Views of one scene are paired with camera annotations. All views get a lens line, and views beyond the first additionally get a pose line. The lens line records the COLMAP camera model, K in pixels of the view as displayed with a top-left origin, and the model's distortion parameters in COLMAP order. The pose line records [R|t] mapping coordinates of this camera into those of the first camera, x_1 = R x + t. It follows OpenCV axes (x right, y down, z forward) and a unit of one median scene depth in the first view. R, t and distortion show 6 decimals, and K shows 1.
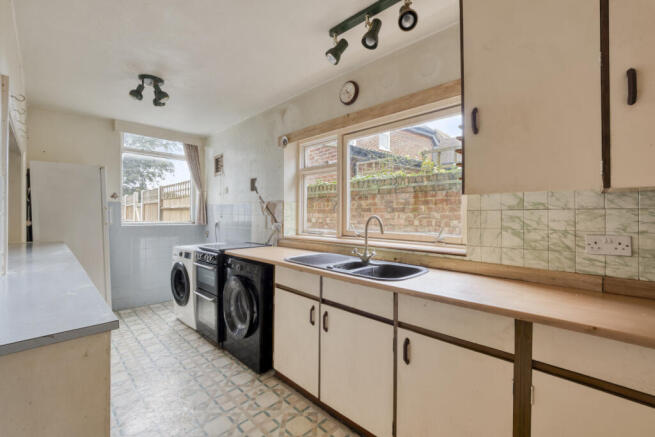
lens RADIAL K [[276.2, 0, 328.3], [0, 276.2, 214.8], [0, 0, 1]] dist [-0.009509, -0.000156]
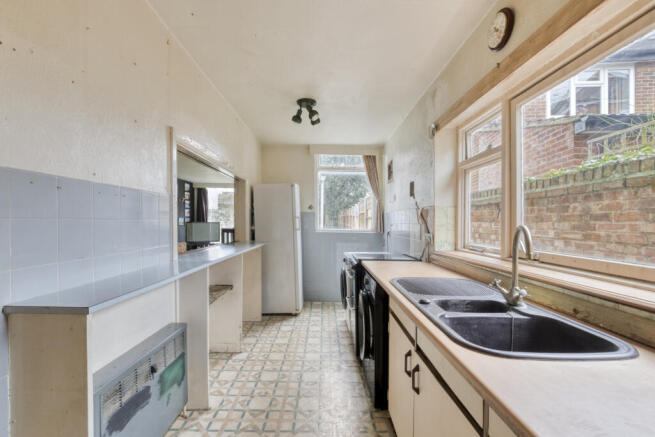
lens RADIAL K [[278.5, 0, 325.1], [0, 278.5, 224.6], [0, 0, 1]] dist [-0.015415, -0.000306]
pose [[0.695425, 0.010864, -0.718517, 0.200946], [-0.009810, 0.999936, 0.005623, 0.001424], [0.718532, 0.003138, 0.695487, 0.224836]]
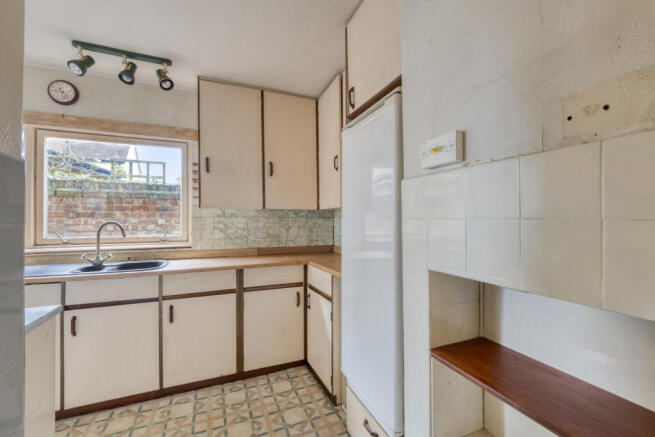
lens RADIAL K [[276.2, 0, 328.3], [0, 276.2, 214.8], [0, 0, 1]] dist [-0.009509, -0.000156]
pose [[0.383742, 0.008109, 0.923405, -0.362960], [0.004680, 0.999932, -0.010726, -0.006184], [-0.923429, 0.008438, 0.383678, -0.162580]]
